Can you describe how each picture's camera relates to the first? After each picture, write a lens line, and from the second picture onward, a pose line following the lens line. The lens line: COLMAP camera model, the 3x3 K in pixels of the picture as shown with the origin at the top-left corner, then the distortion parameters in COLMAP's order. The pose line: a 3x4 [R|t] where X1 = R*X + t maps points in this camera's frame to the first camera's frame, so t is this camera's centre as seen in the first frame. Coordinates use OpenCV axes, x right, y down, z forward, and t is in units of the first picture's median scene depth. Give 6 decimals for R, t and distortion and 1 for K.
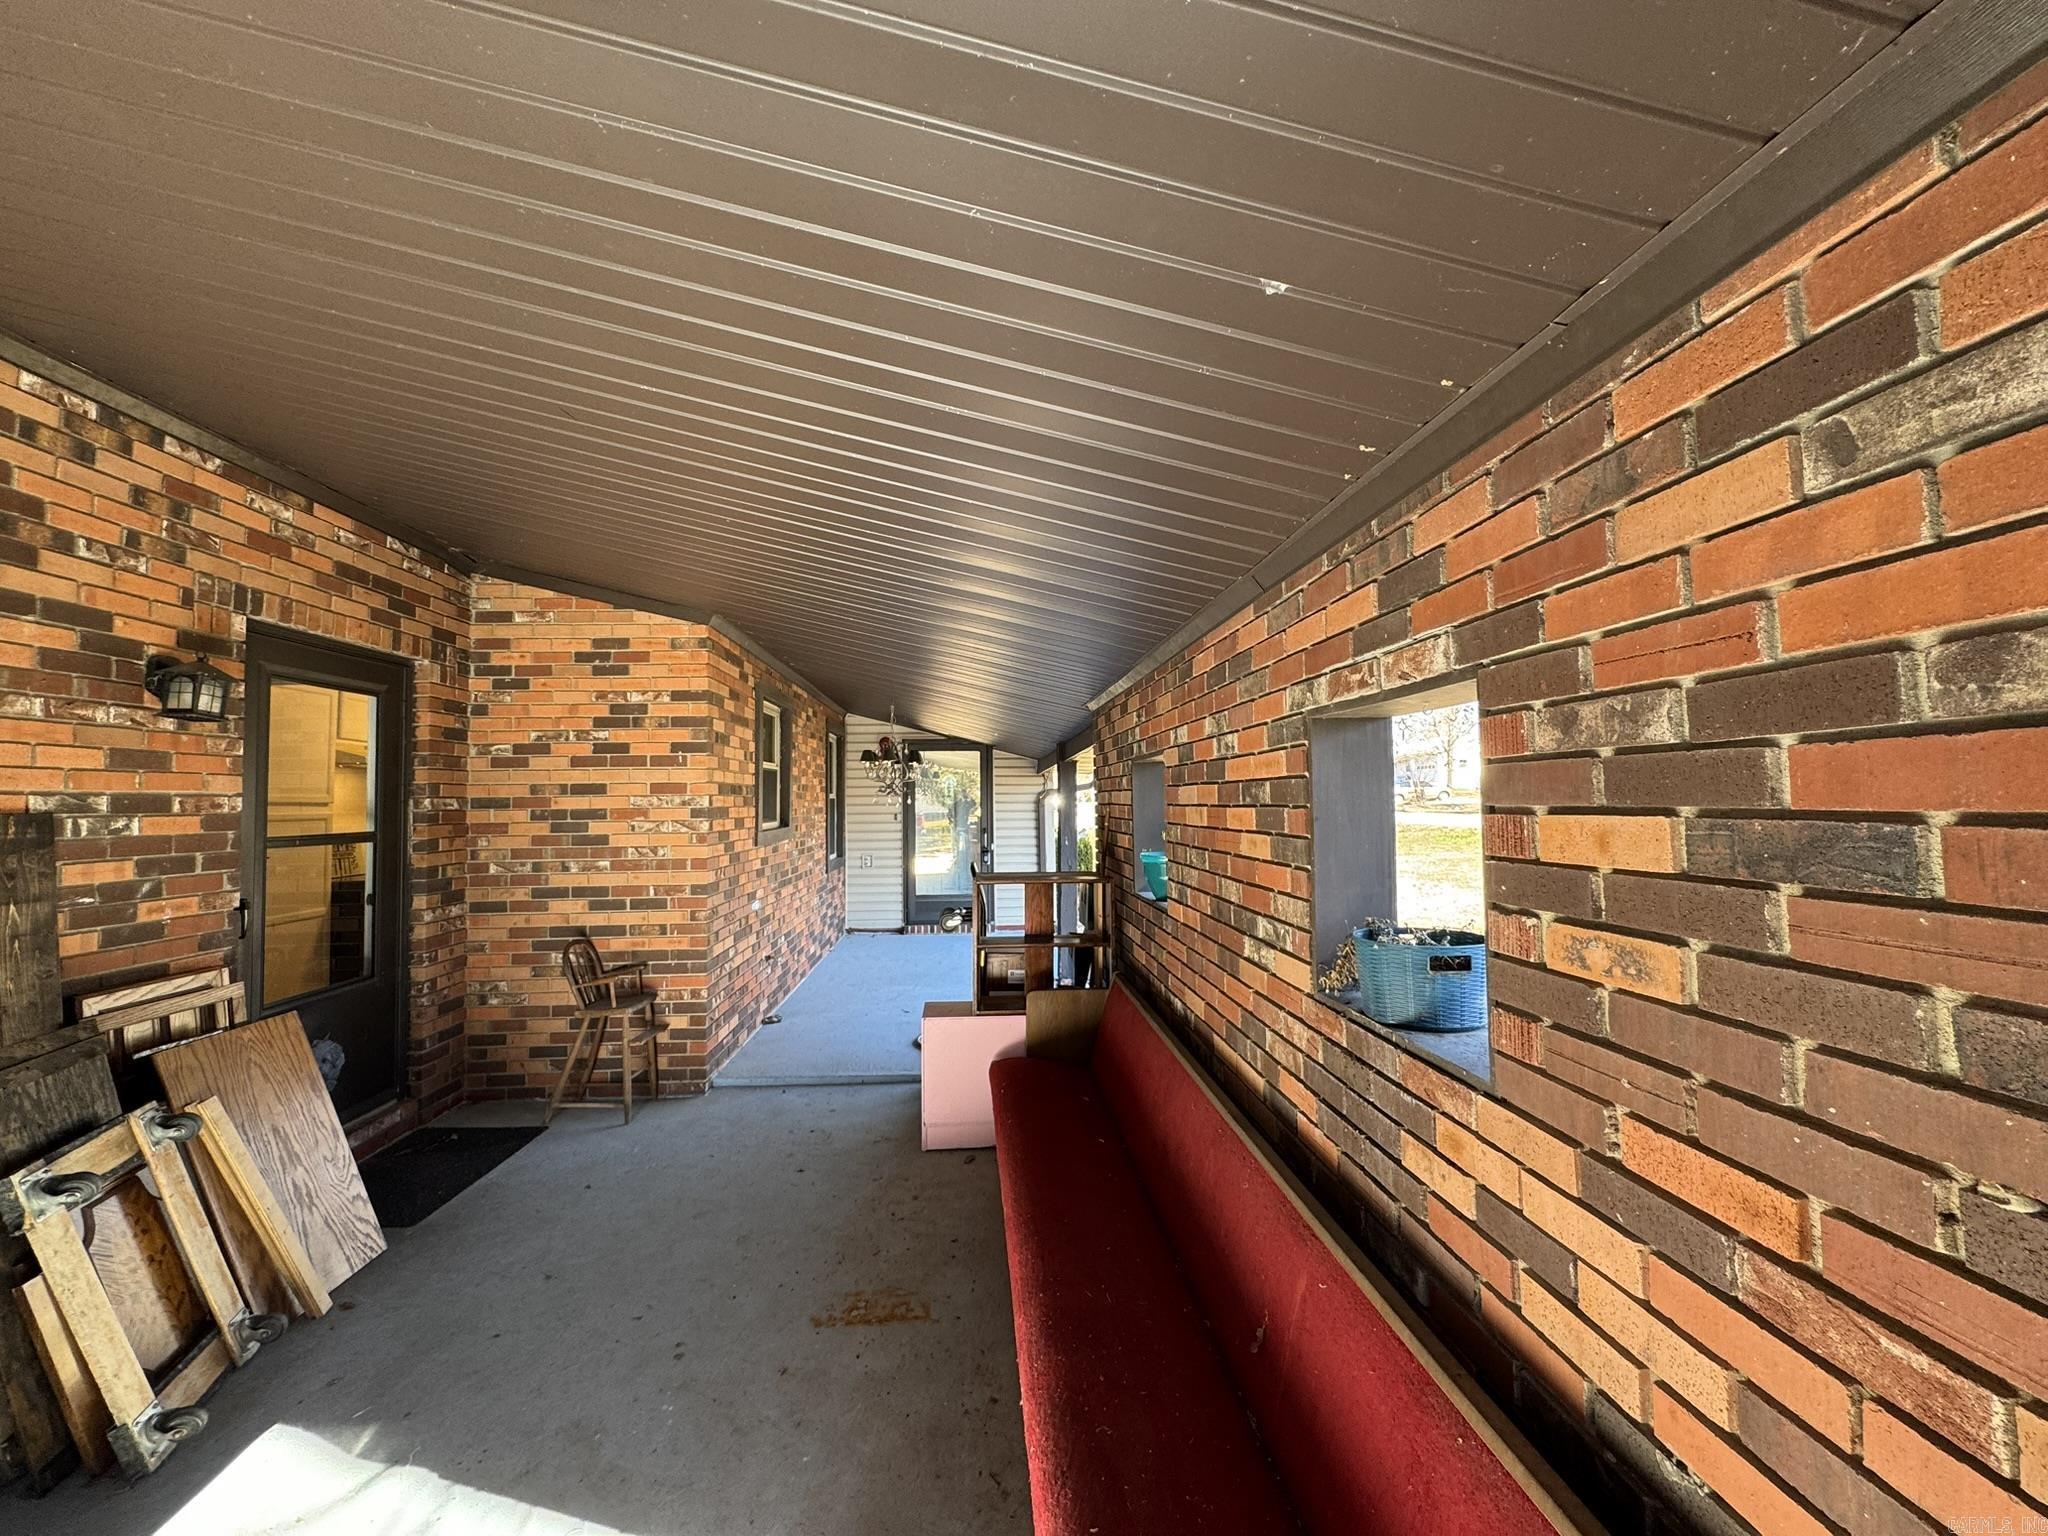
lens RADIAL K [[814.4, 0, 1021.4], [0, 814.4, 767.4], [0, 0, 1]] dist [-0.000783, 0.000070]
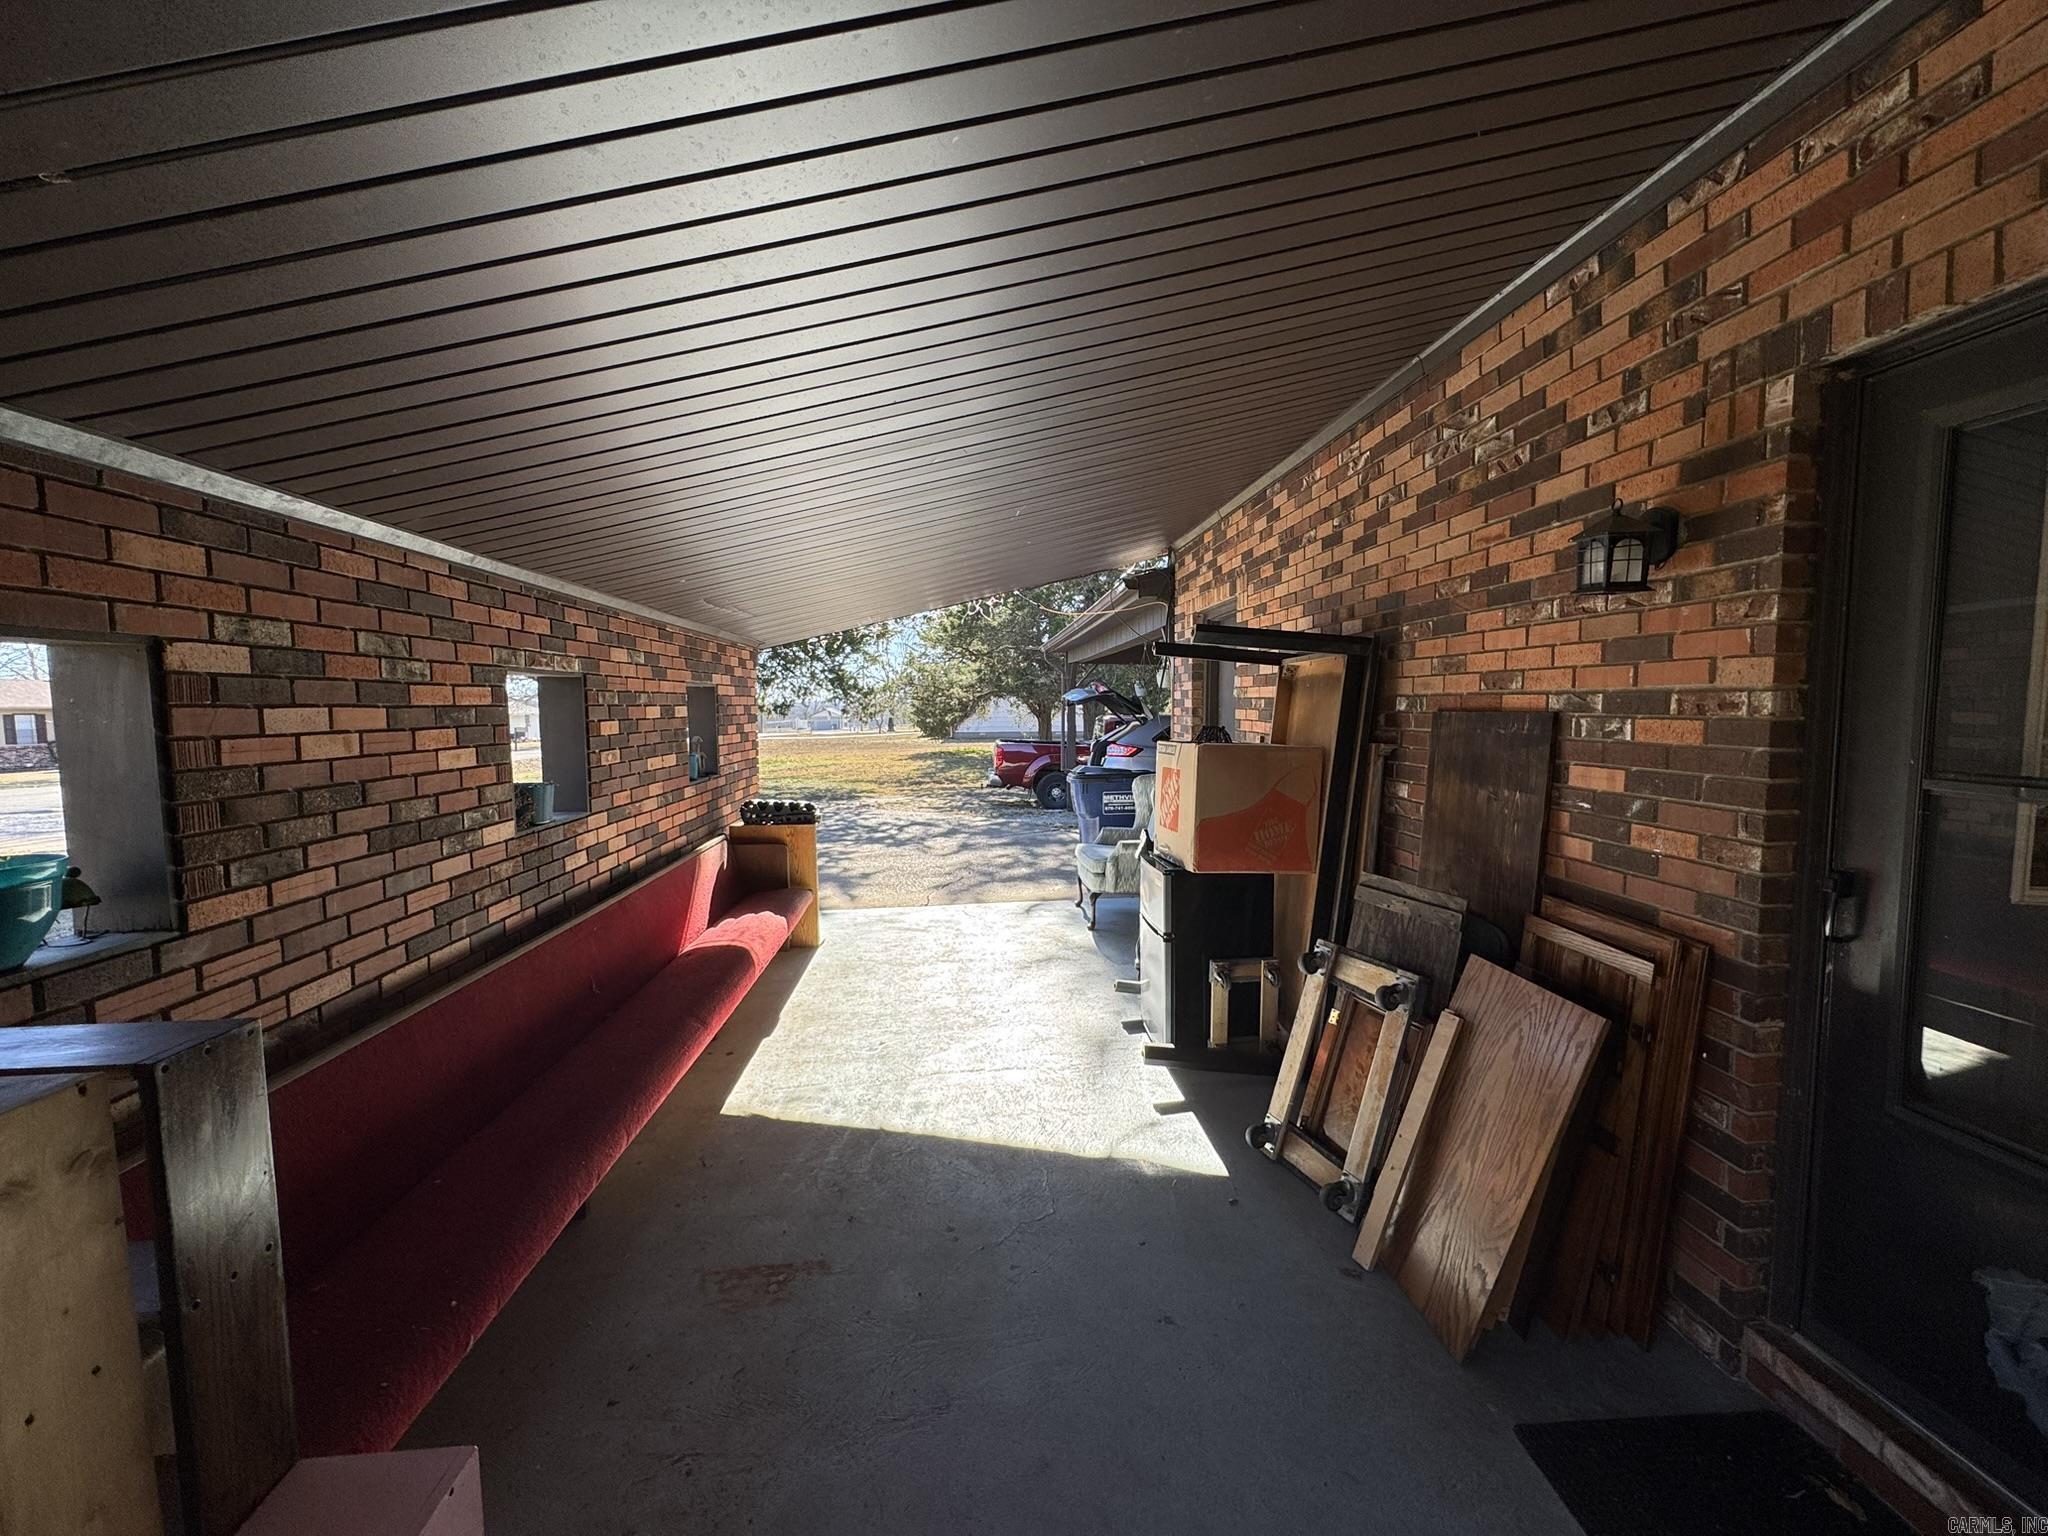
lens RADIAL K [[814.4, 0, 1021.4], [0, 814.4, 767.4], [0, 0, 1]] dist [-0.000783, 0.000070]
pose [[-0.999732, 0.022959, -0.002846, -0.435689], [0.022840, 0.999080, 0.036287, 0.062034], [0.003676, 0.036212, -0.999337, 1.708431]]
